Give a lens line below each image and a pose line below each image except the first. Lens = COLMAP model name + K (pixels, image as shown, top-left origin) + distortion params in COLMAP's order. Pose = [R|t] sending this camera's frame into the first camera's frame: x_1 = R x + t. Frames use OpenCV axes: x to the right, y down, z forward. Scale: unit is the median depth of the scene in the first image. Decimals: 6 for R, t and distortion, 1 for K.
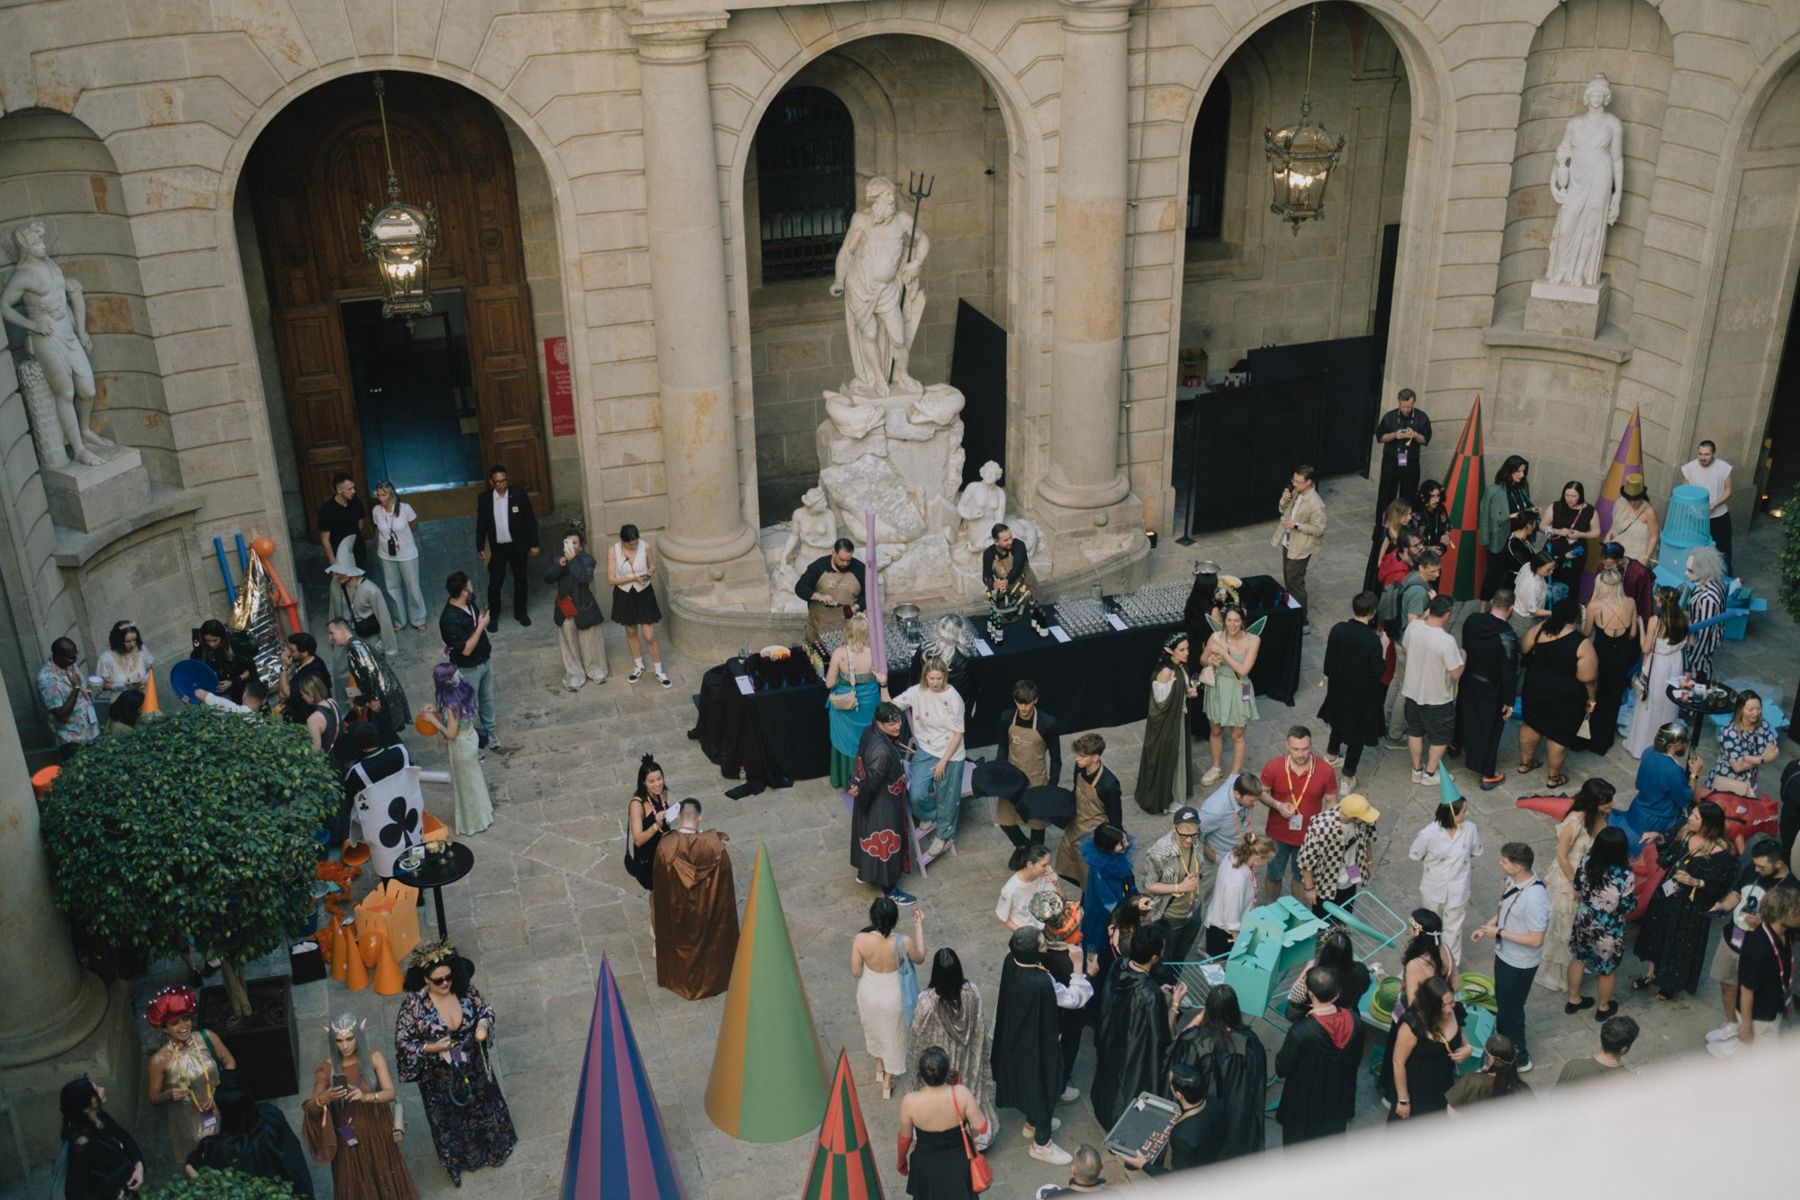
lens RADIAL K [[1834.8, 0, 893.3], [0, 1834.8, 572.2], [0, 0, 1]] dist [0.005848, 0.000000]
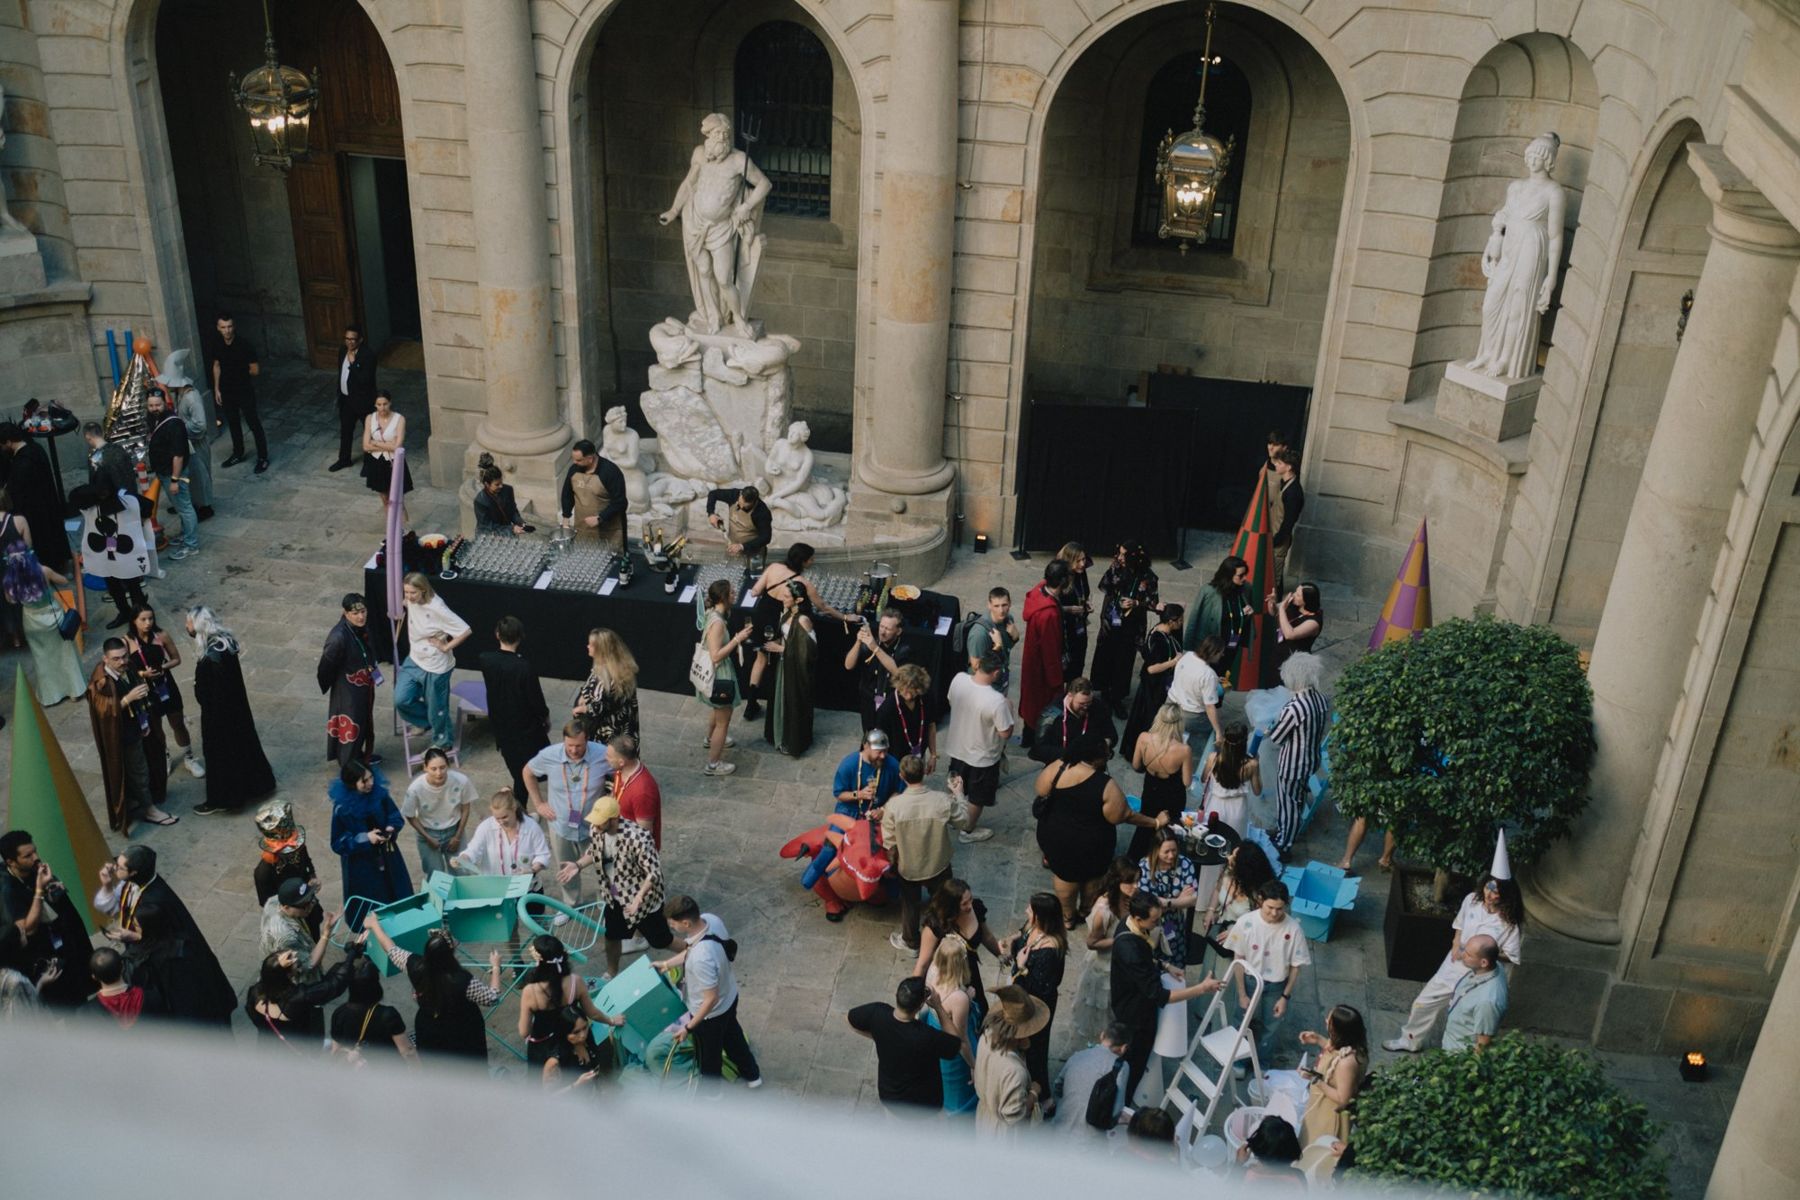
lens RADIAL K [[1834.8, 0, 897.5], [0, 1834.8, 602.6], [0, 0, 1]] dist [0.005848, 0.000000]
pose [[0.897652, 0.254335, -0.359909, 0.499731], [-0.238110, 0.967102, 0.089544, -0.069940], [0.370843, 0.005318, 0.928680, 0.109522]]
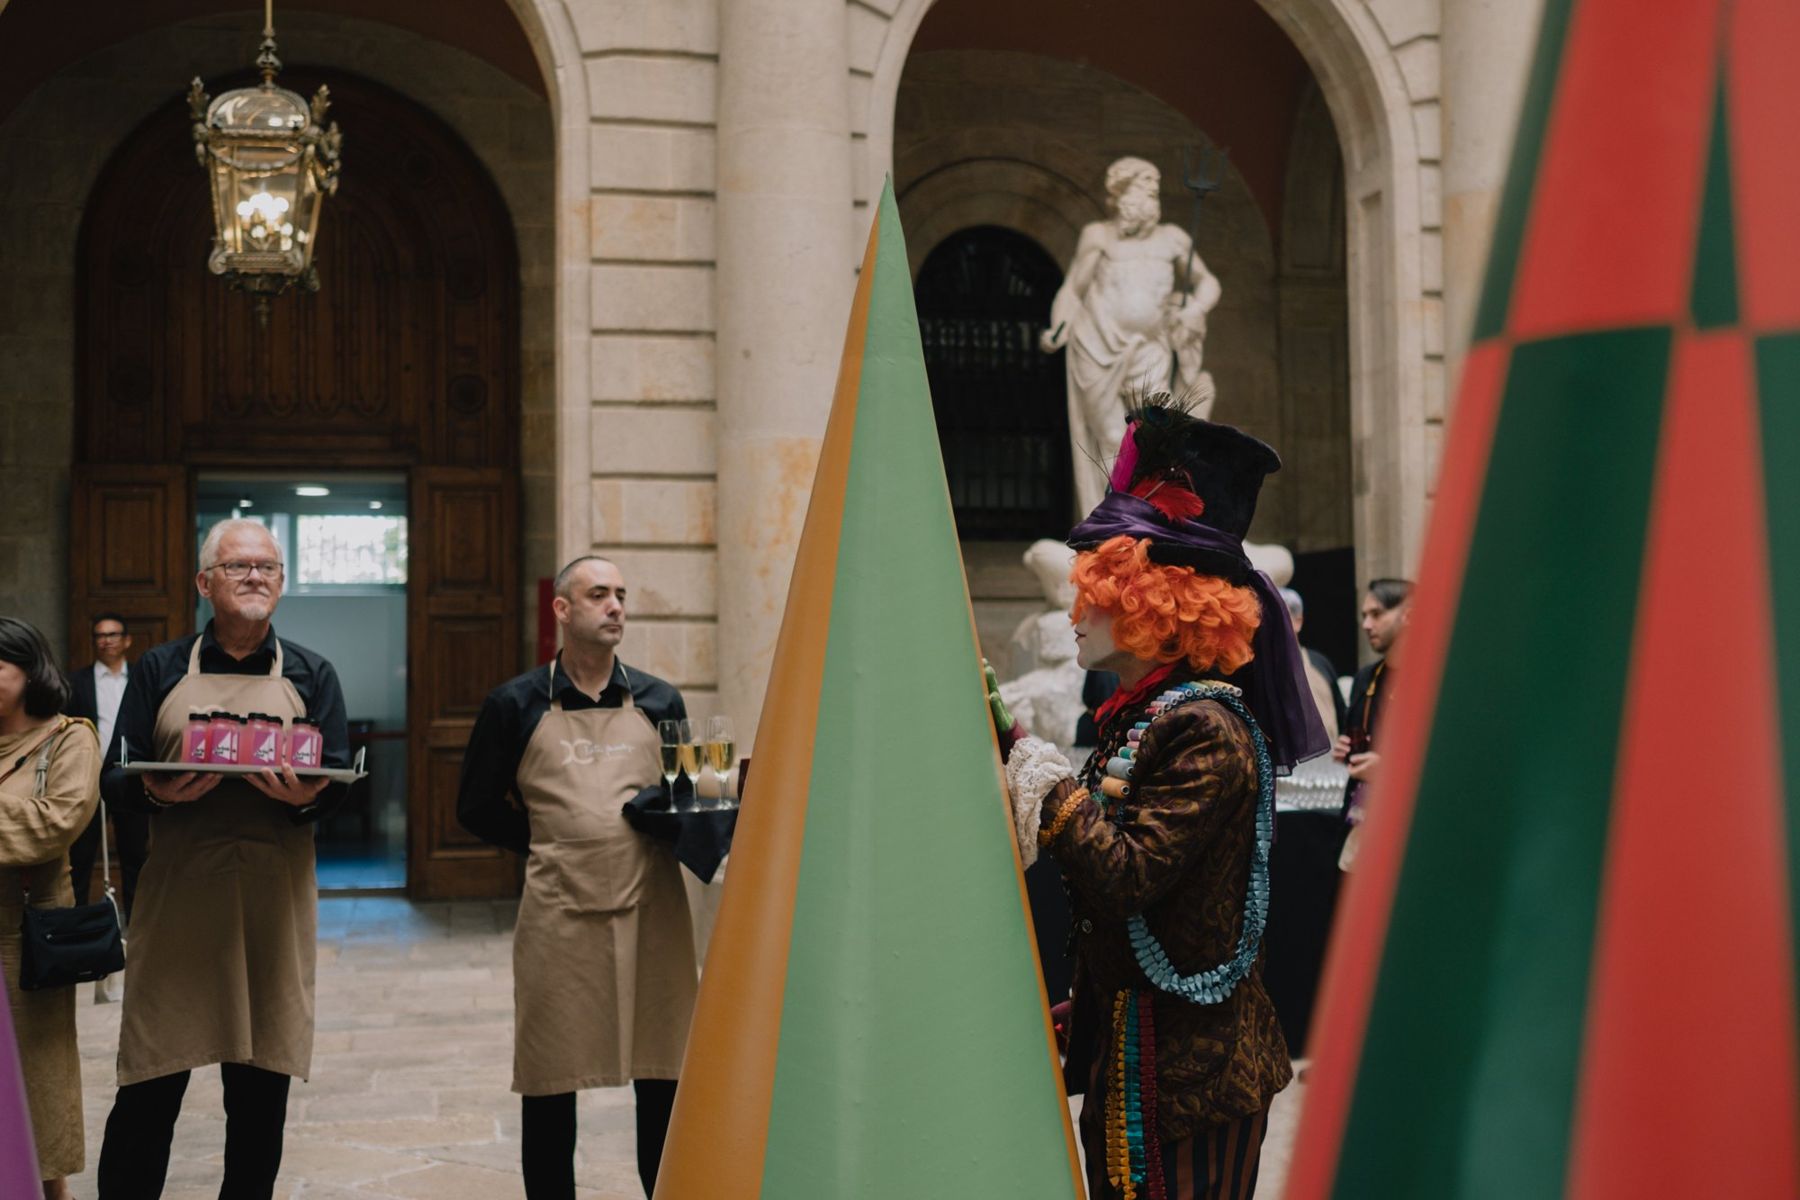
lens RADIAL K [[2029.0, 0, 962.6], [0, 2029.0, 565.6], [0, 0, 1]] dist [-0.002023, 0.000000]
pose [[0.998911, 0.001117, -0.046638, -0.029922], [-0.023950, 0.870189, -0.492135, 0.204166], [0.040034, 0.492717, 0.869268, 0.503070]]
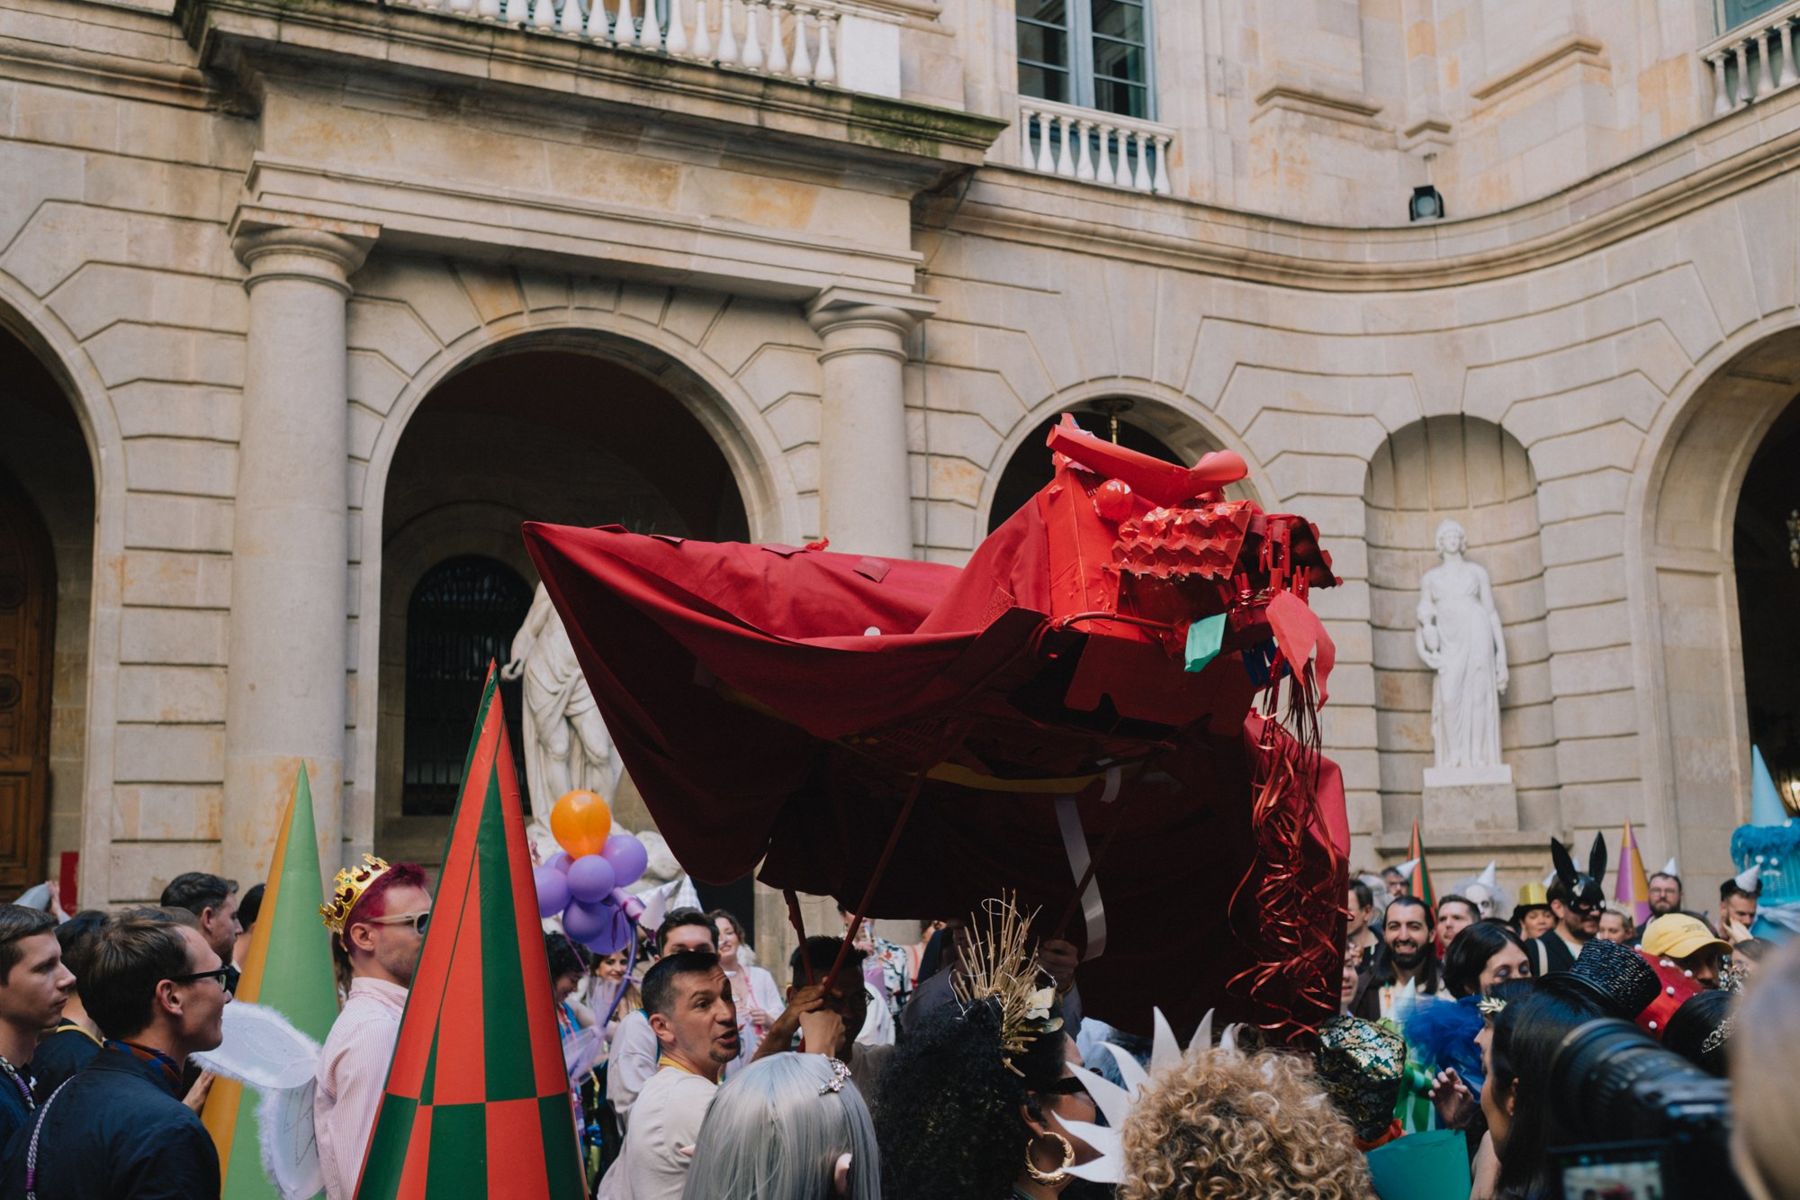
lens RADIAL K [[1834.8, 0, 892.7], [0, 1834.8, 604.5], [0, 0, 1]] dist [0.005848, 0.000000]
pose [[0.985065, 0.024929, 0.170371, -0.008095], [0.077242, 0.820339, -0.566638, 0.228266], [-0.153888, 0.571334, 0.806161, 0.404478]]
